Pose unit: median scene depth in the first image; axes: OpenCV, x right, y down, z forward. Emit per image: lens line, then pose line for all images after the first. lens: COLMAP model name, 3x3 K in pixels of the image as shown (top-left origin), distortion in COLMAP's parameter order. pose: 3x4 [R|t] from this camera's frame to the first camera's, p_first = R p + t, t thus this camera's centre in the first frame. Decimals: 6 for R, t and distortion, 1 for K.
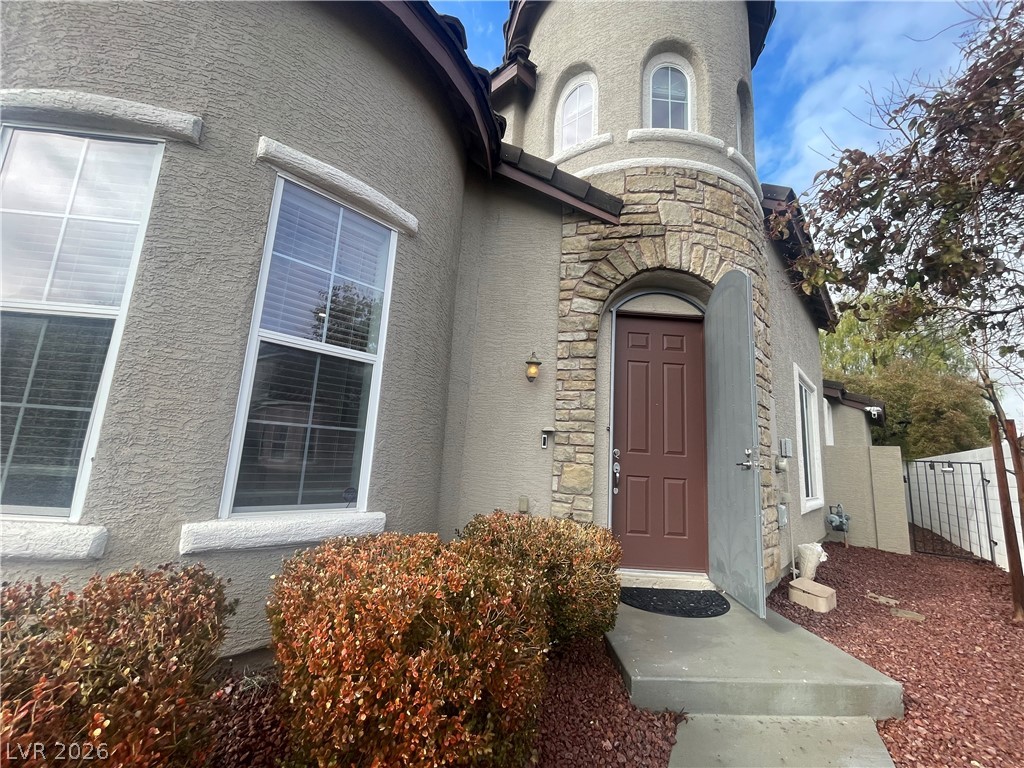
lens RADIAL K [[416.5, 0, 512.2], [0, 416.5, 384.9], [0, 0, 1]] dist [0.008672, -0.006077]
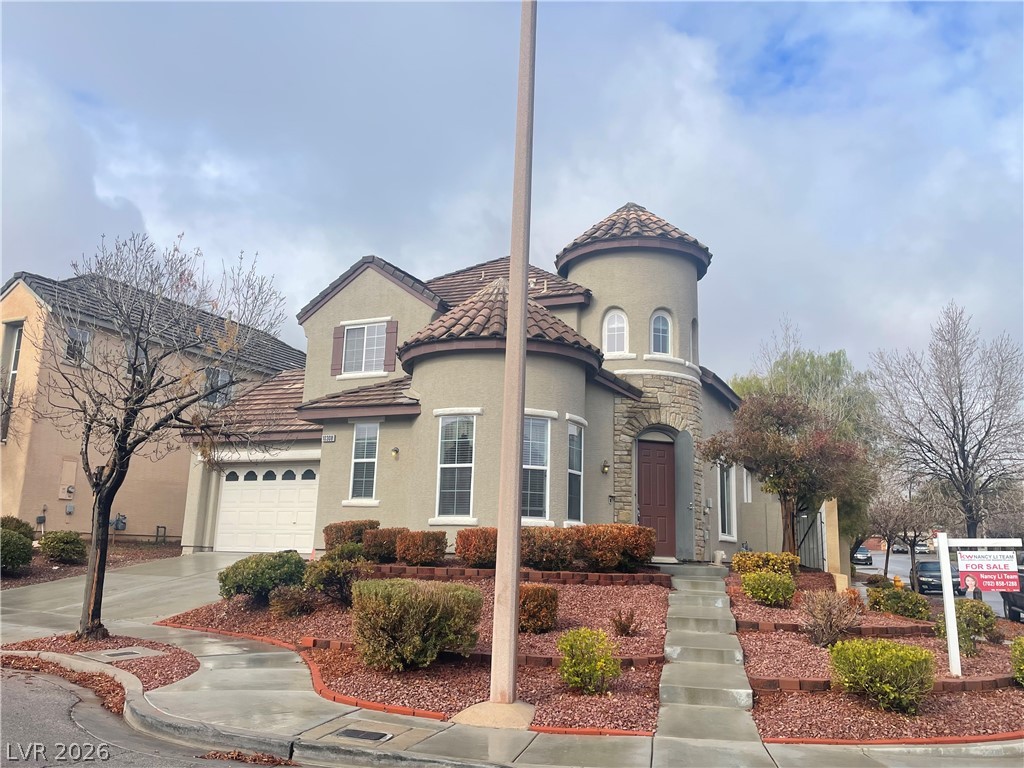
lens RADIAL K [[860.3, 0, 512.0], [0, 860.3, 384.0], [0, 0, 1]] dist [0.065542, -0.002316]
pose [[0.956616, 0.025461, 0.290237, -1.726366], [-0.022661, 0.999659, -0.013005, -0.405436], [-0.290469, 0.005864, 0.956866, -3.173169]]
